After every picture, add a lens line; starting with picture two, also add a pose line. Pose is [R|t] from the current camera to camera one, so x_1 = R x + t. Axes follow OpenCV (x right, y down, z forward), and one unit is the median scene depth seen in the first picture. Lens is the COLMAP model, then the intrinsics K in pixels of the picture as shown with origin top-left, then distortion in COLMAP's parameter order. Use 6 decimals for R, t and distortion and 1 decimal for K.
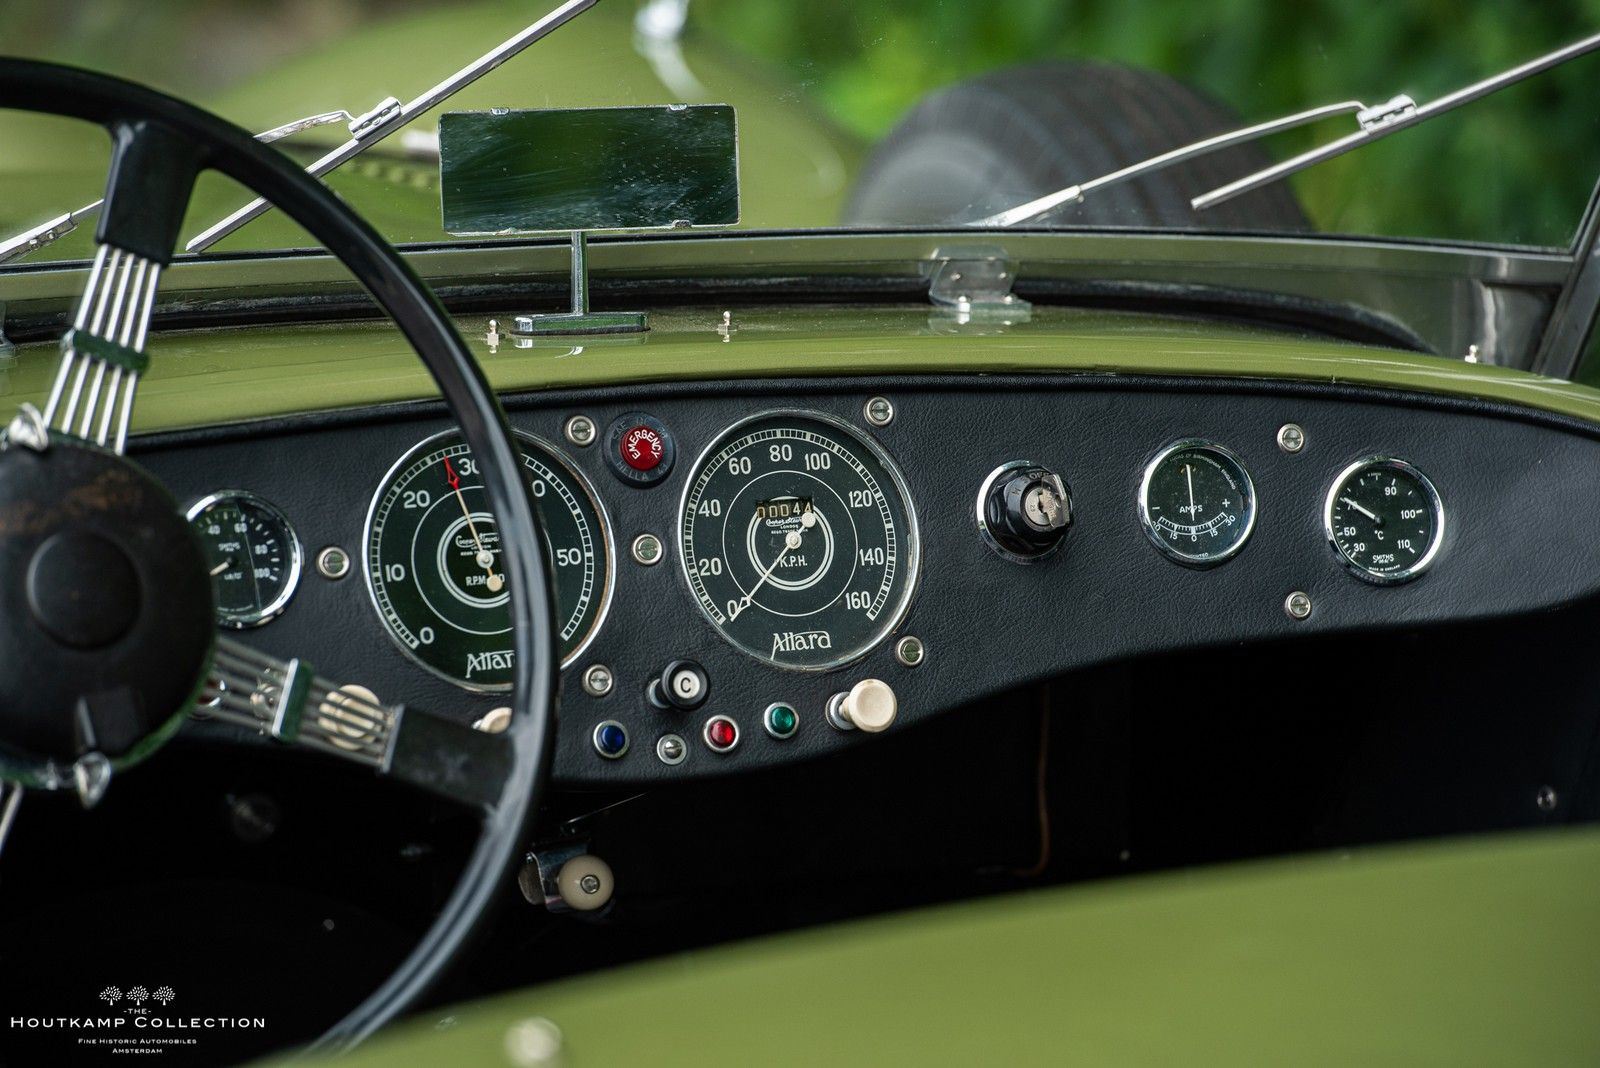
lens RADIAL K [[8633.3, 0, 800.0], [0, 8633.3, 534.0], [0, 0, 1]] dist [2.158496, 3.384744]
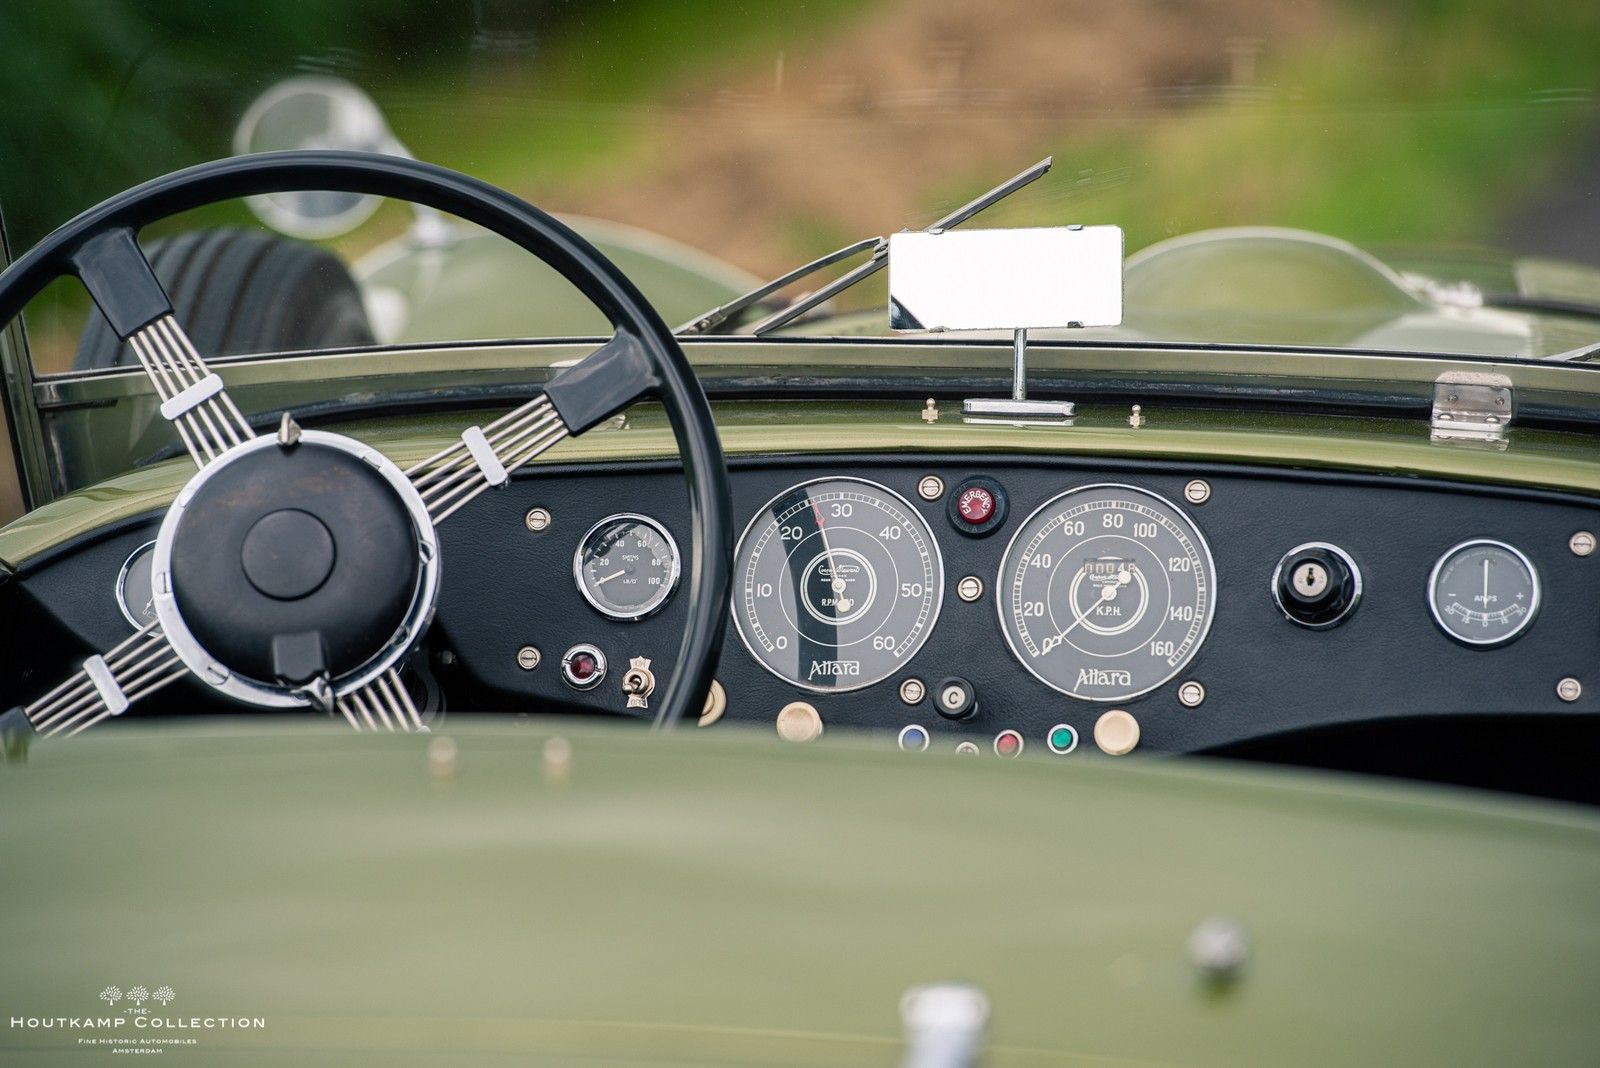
lens RADIAL K [[8633.3, 0, 800.0], [0, 8633.3, 534.0], [0, 0, 1]] dist [2.158496, 3.384744]
pose [[0.813046, 0.061090, -0.578985, 0.658145], [-0.087030, 0.996059, -0.017116, 0.016792], [0.575658, 0.064305, 0.815158, -0.002760]]
